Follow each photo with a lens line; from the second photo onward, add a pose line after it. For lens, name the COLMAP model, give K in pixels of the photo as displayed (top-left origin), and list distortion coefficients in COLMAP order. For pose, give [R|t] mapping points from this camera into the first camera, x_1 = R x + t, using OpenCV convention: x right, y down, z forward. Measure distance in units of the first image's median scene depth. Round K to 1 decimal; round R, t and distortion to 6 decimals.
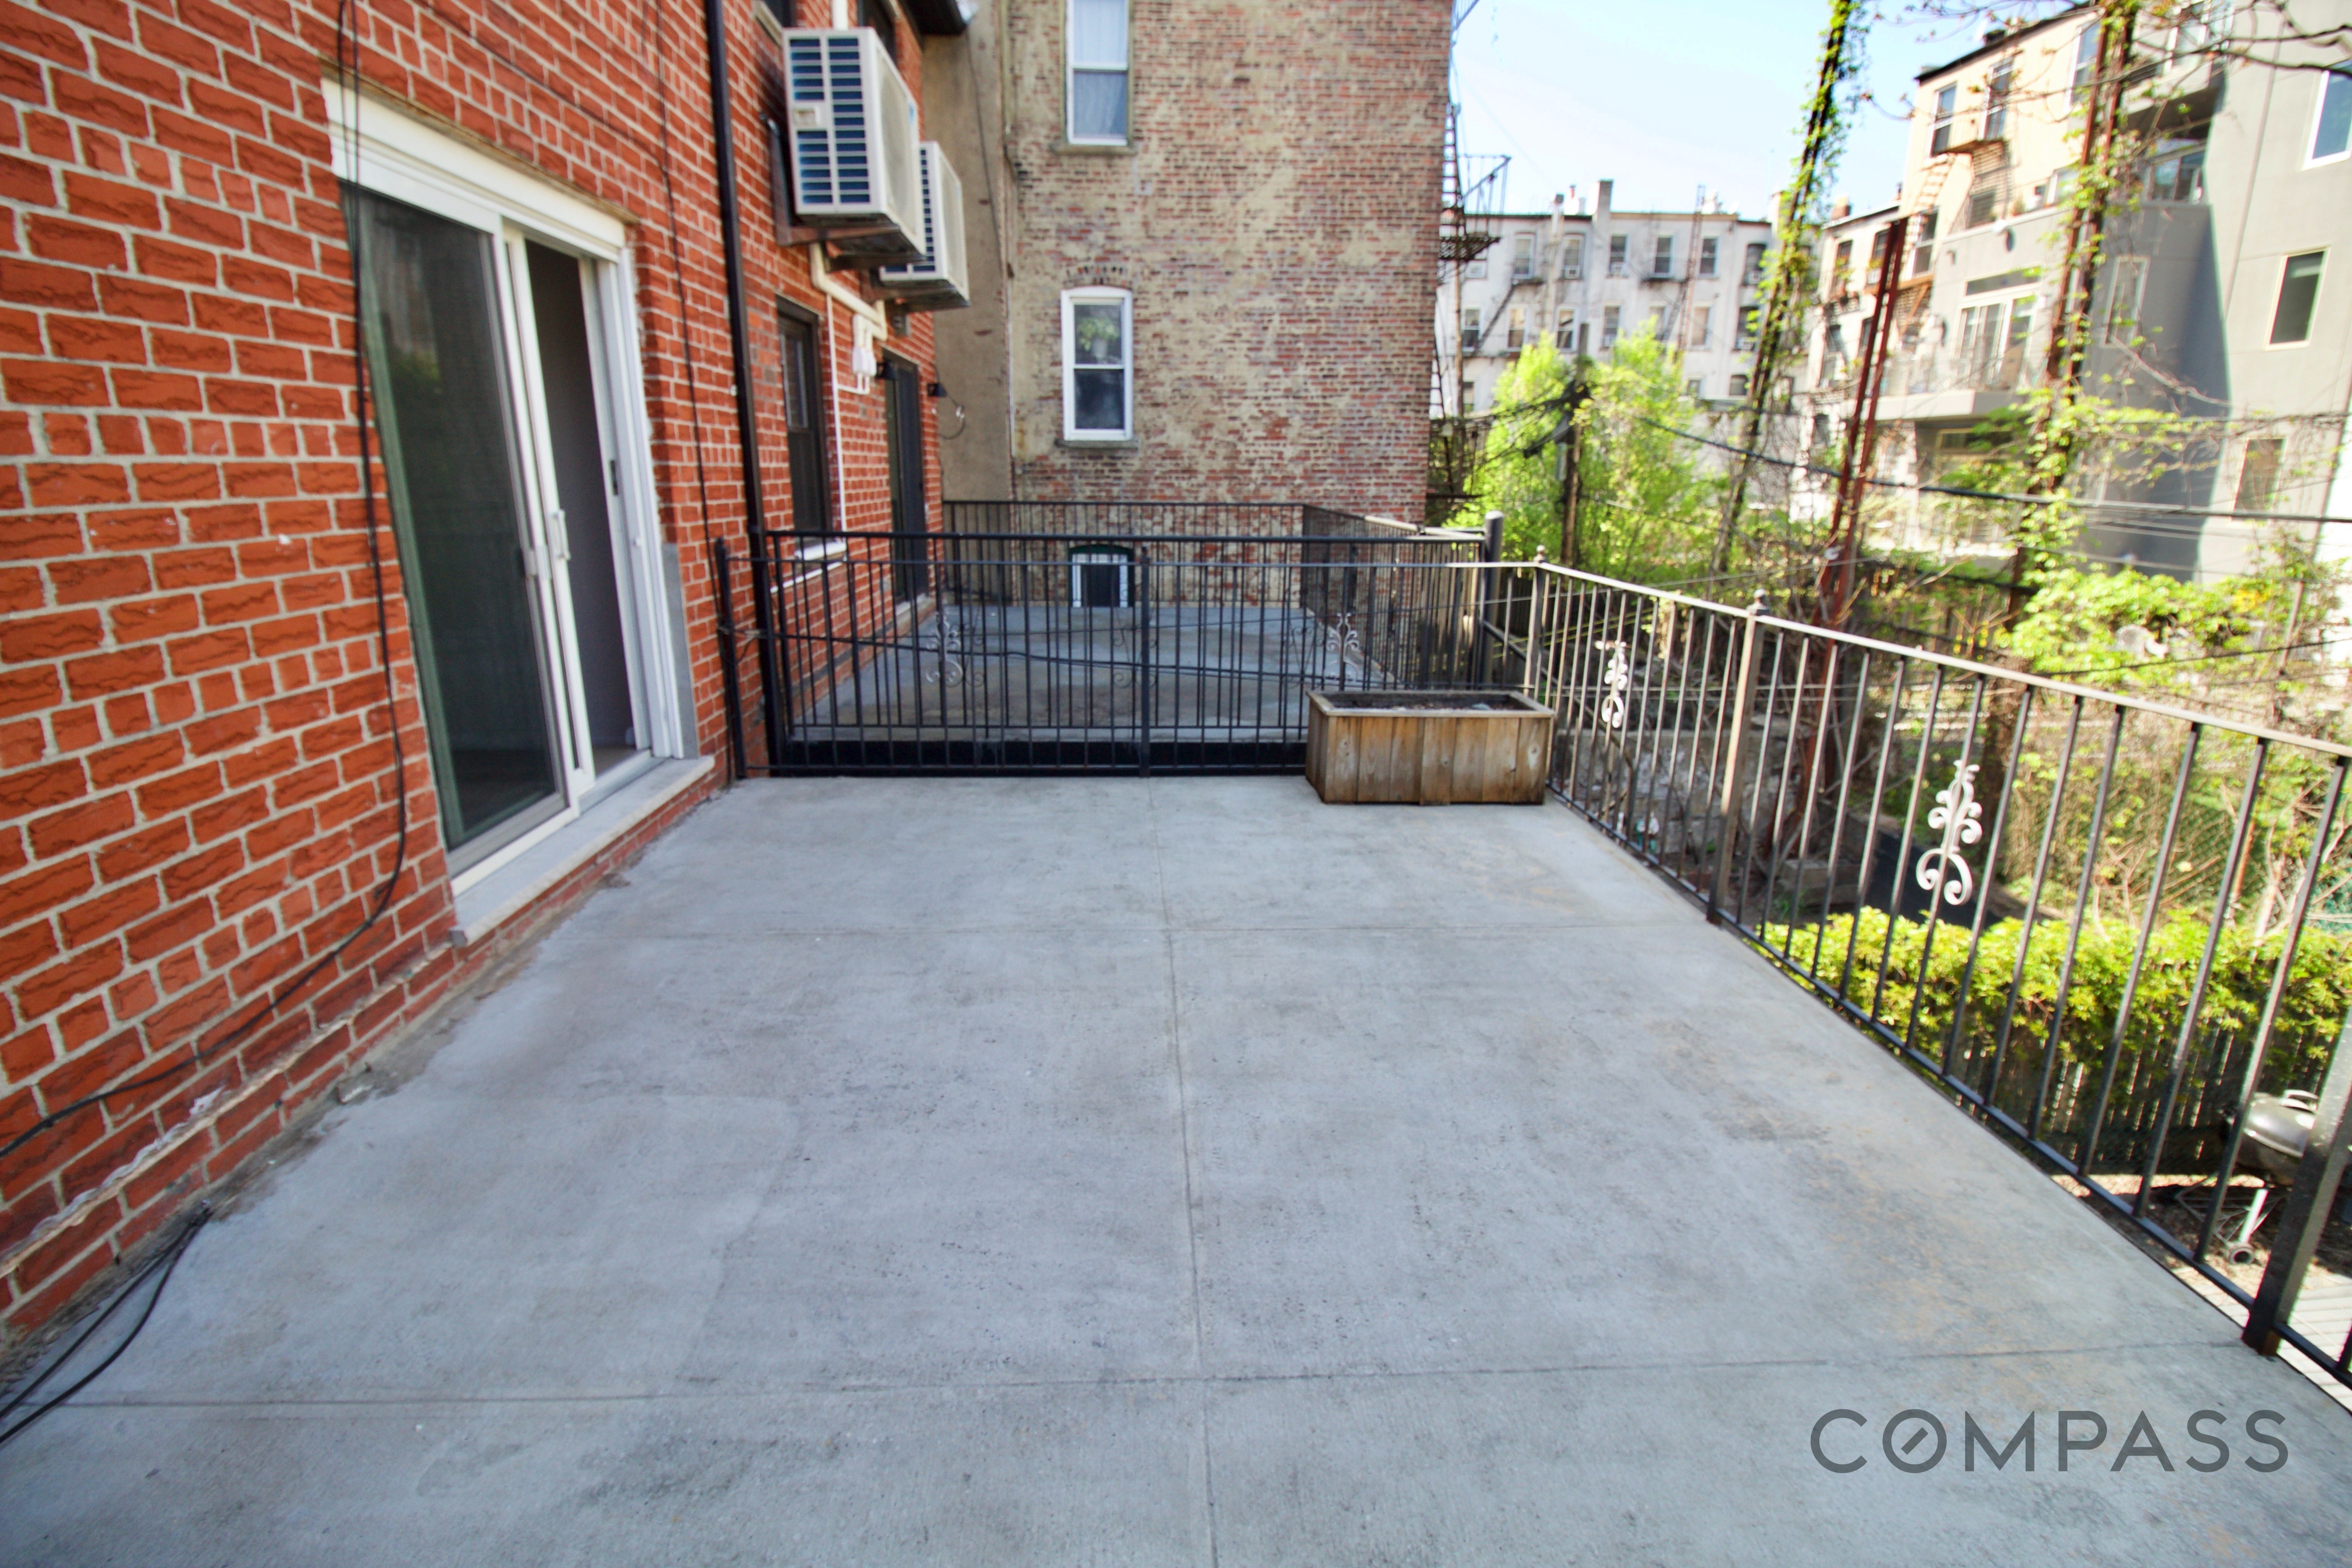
lens RADIAL K [[1092.3, 0, 1175.0], [0, 1092.3, 750.0], [0, 0, 1]] dist [0.000940, -0.014319]
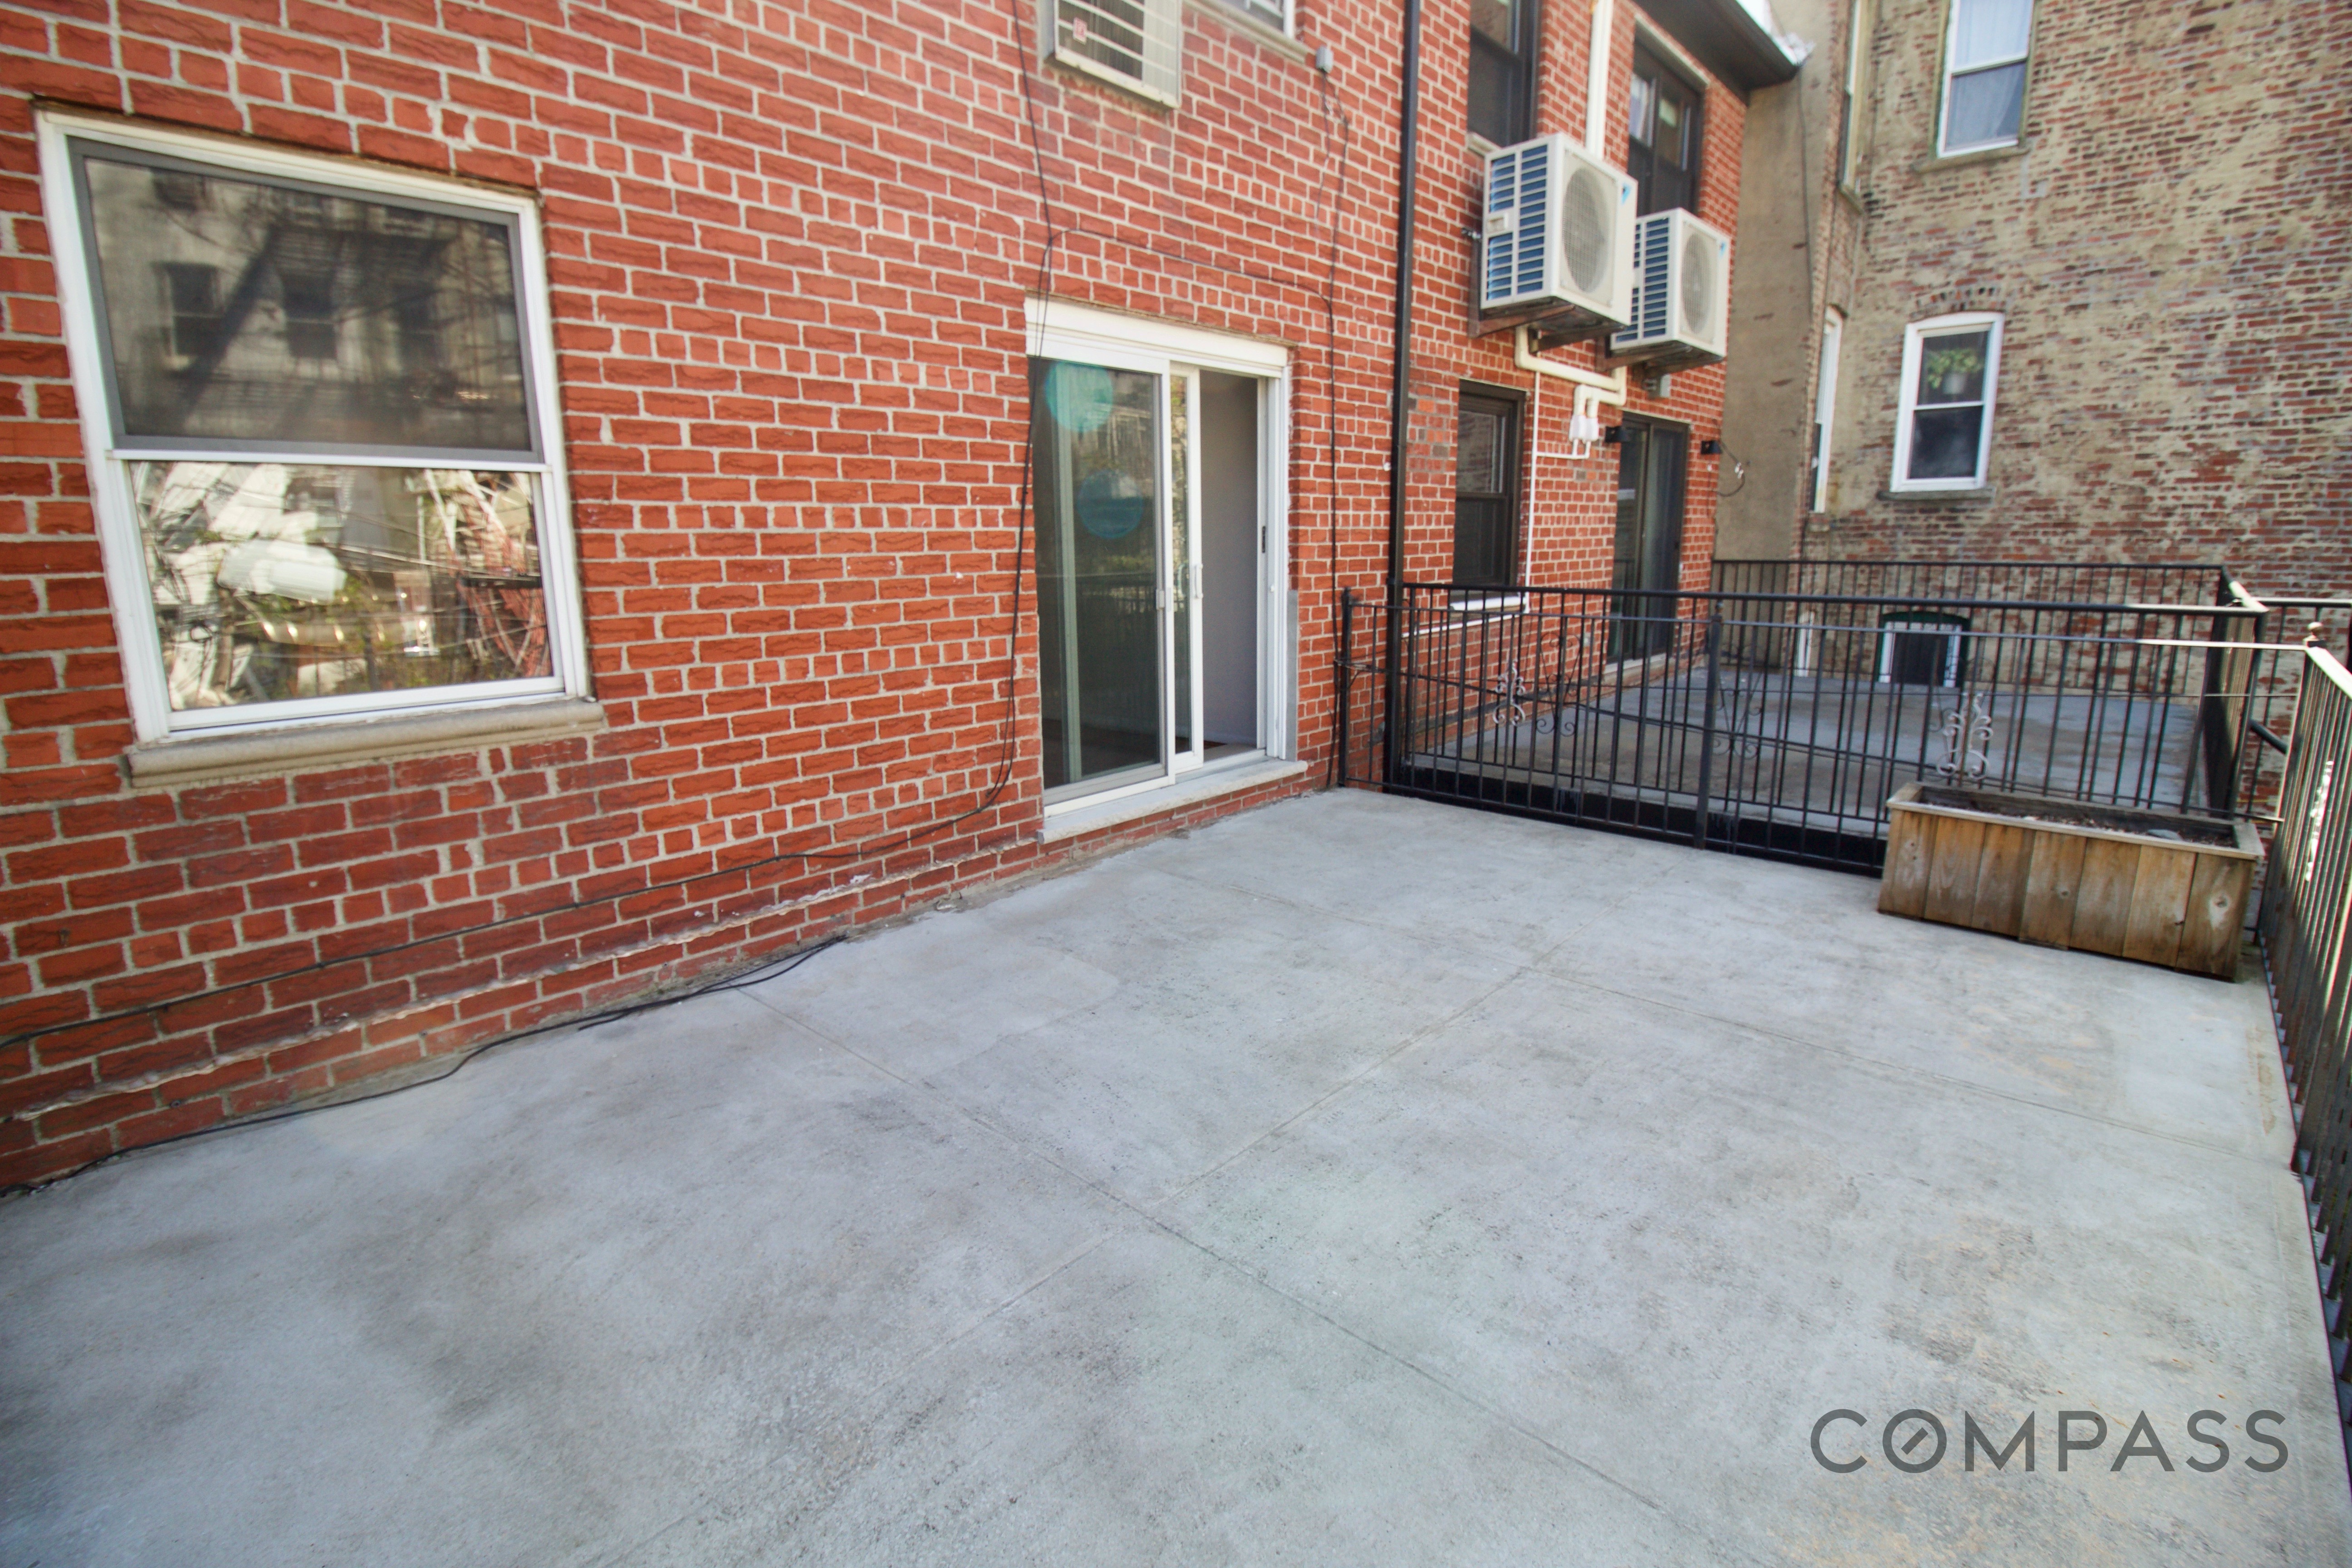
lens RADIAL K [[1089.3, 0, 1173.4], [0, 1089.3, 744.9], [0, 0, 1]] dist [-0.000521, -0.012420]
pose [[0.705920, 0.118326, -0.698338, 0.326485], [-0.159031, 0.987252, 0.006522, 0.003127], [0.690207, 0.106454, 0.715739, 0.012507]]
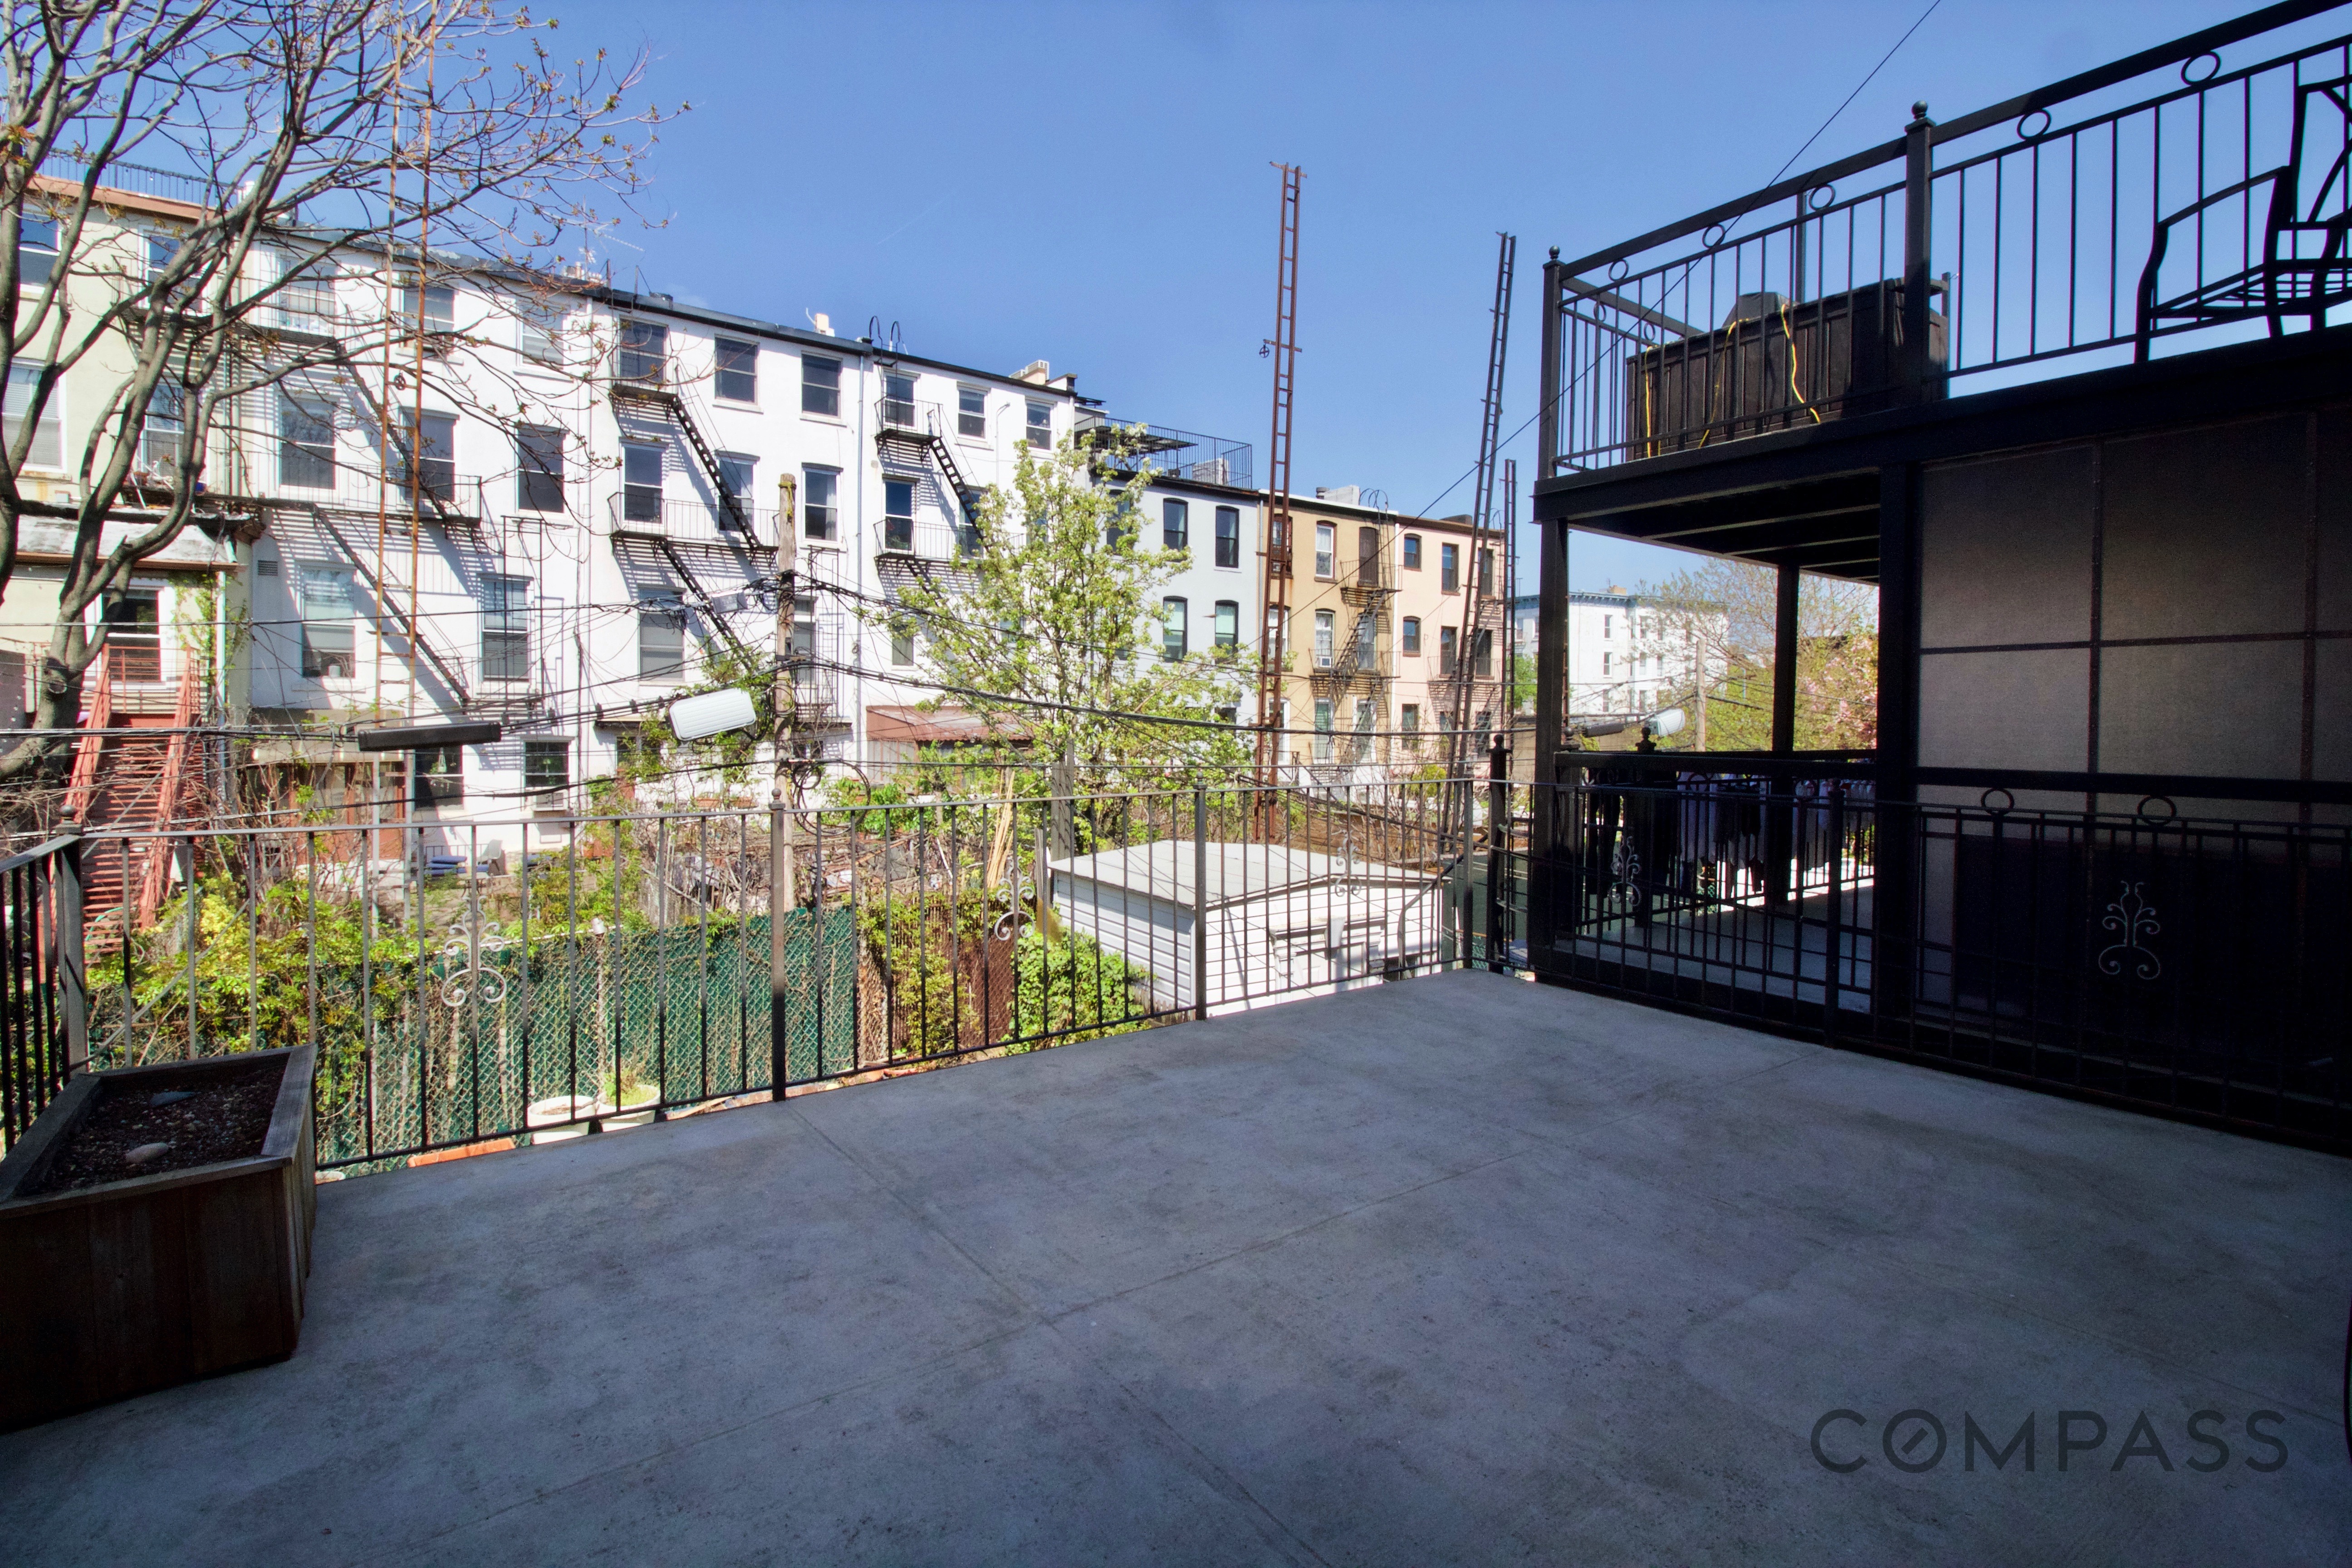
lens RADIAL K [[1092.3, 0, 1175.0], [0, 1092.3, 750.0], [0, 0, 1]] dist [0.000940, -0.014319]
pose [[-0.543227, -0.031522, 0.838994, -0.449077], [0.198581, 0.966117, 0.164874, -0.203913], [-0.815763, 0.256172, -0.518561, 0.873008]]
